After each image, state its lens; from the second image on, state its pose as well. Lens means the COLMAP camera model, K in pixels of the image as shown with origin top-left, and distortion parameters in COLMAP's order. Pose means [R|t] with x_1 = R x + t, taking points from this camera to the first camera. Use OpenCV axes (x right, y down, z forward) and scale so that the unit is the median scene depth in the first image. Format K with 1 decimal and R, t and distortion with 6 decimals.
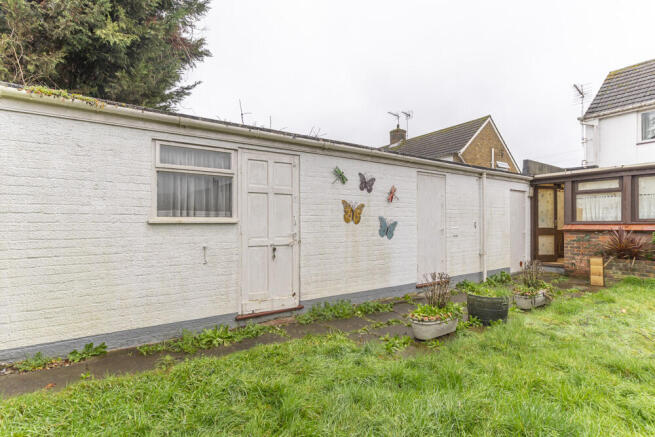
lens RADIAL K [[316.2, 0, 328.7], [0, 316.2, 222.5], [0, 0, 1]] dist [0.012571, 0.000599]
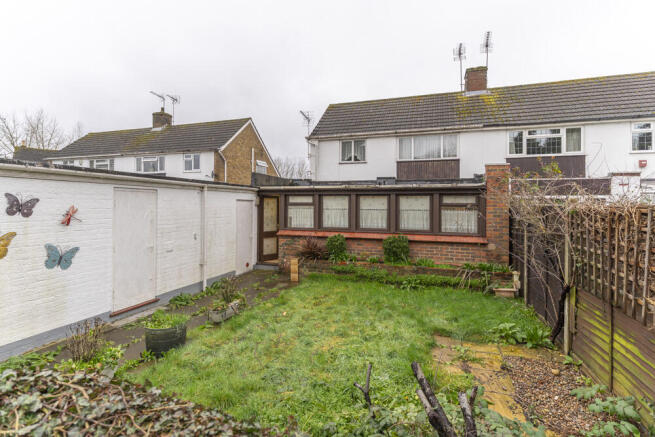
lens RADIAL K [[316.2, 0, 322.4], [0, 316.2, 201.1], [0, 0, 1]] dist [0.012571, 0.000599]
pose [[0.807292, 0.023966, 0.589665, 0.166683], [-0.017875, 0.999710, -0.016160, -0.088104], [-0.589881, 0.002505, 0.807486, -0.064125]]
